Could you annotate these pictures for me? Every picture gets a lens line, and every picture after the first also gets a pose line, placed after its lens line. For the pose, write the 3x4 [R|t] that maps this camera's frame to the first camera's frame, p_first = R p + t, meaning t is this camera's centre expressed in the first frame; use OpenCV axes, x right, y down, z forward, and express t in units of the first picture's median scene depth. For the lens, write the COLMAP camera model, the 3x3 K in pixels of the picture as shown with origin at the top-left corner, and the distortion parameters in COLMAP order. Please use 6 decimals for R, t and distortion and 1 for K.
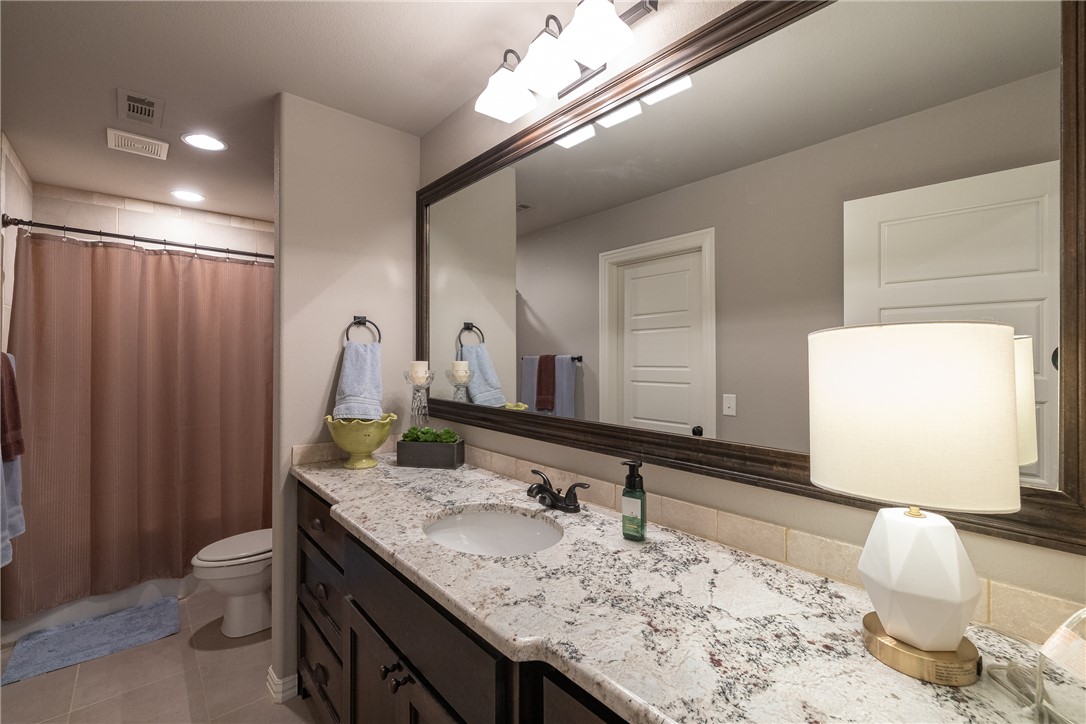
lens RADIAL K [[465.3, 0, 543.0], [0, 465.3, 362.0], [0, 0, 1]] dist [0.000943, 0.000071]
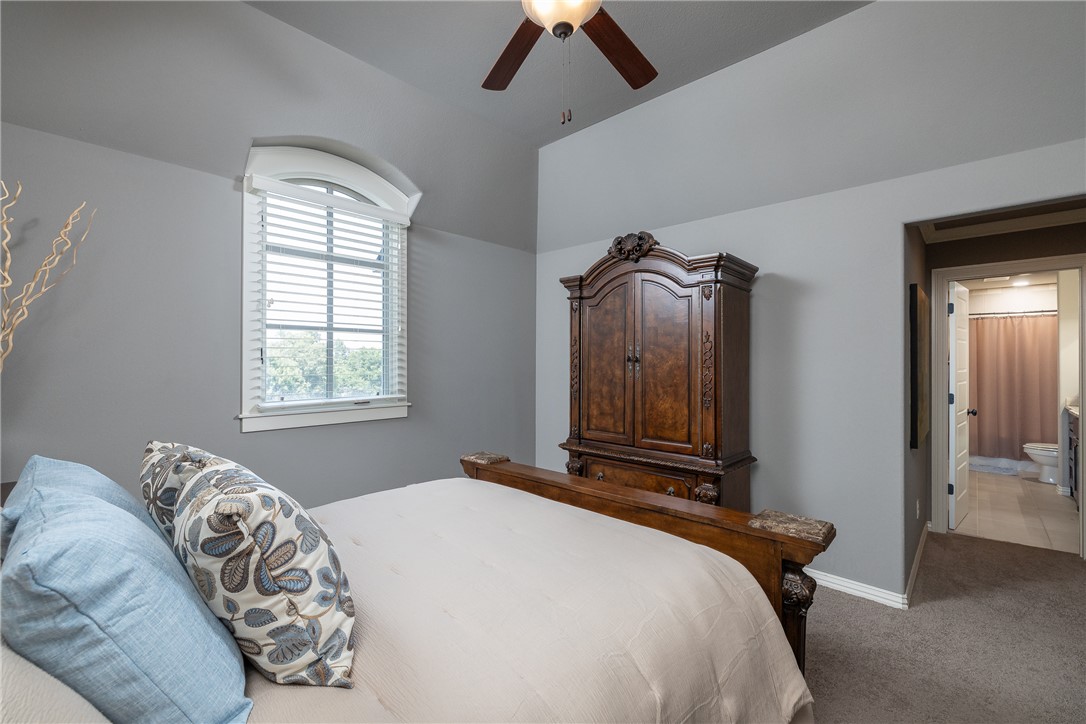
lens RADIAL K [[454.0, 0, 543.0], [0, 454.0, 362.0], [0, 0, 1]] dist [-0.001161, -0.000139]
pose [[0.101188, -0.008839, -0.994828, 1.180588], [0.003453, 0.999958, -0.008533, -0.005266], [0.994861, -0.002572, 0.101214, -1.514331]]
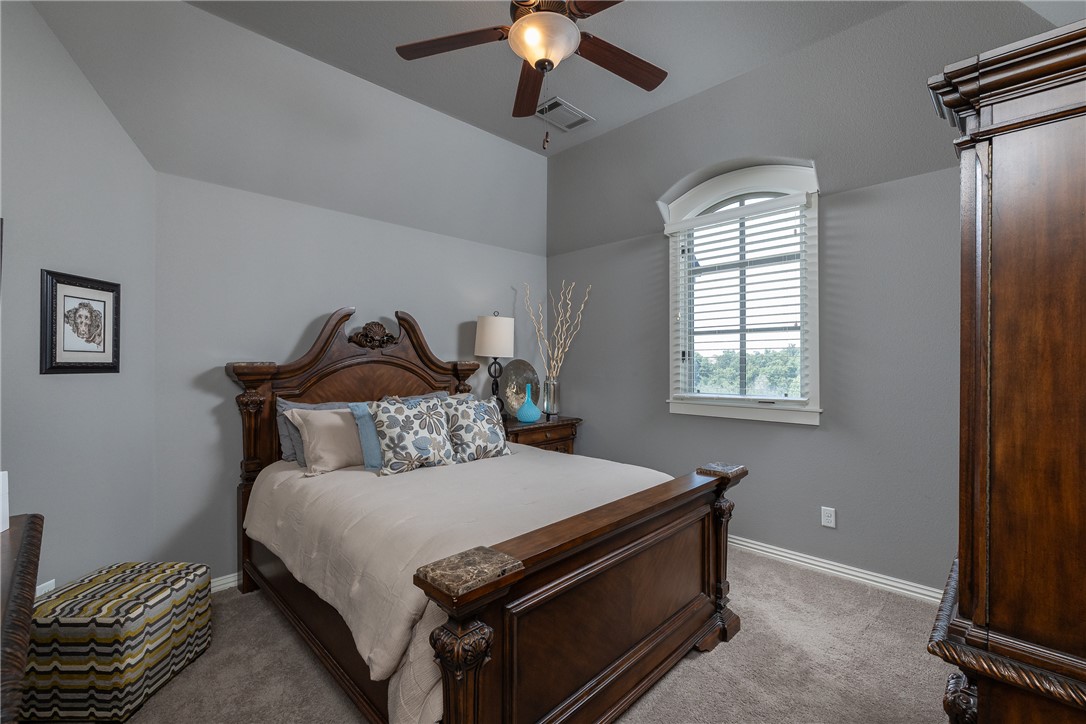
lens RADIAL K [[465.3, 0, 543.0], [0, 465.3, 362.0], [0, 0, 1]] dist [0.000943, 0.000071]
pose [[-0.997044, -0.005502, -0.076634, -1.707663], [-0.004953, 0.999961, -0.007354, 0.004945], [0.076671, -0.006953, -0.997032, 2.659631]]
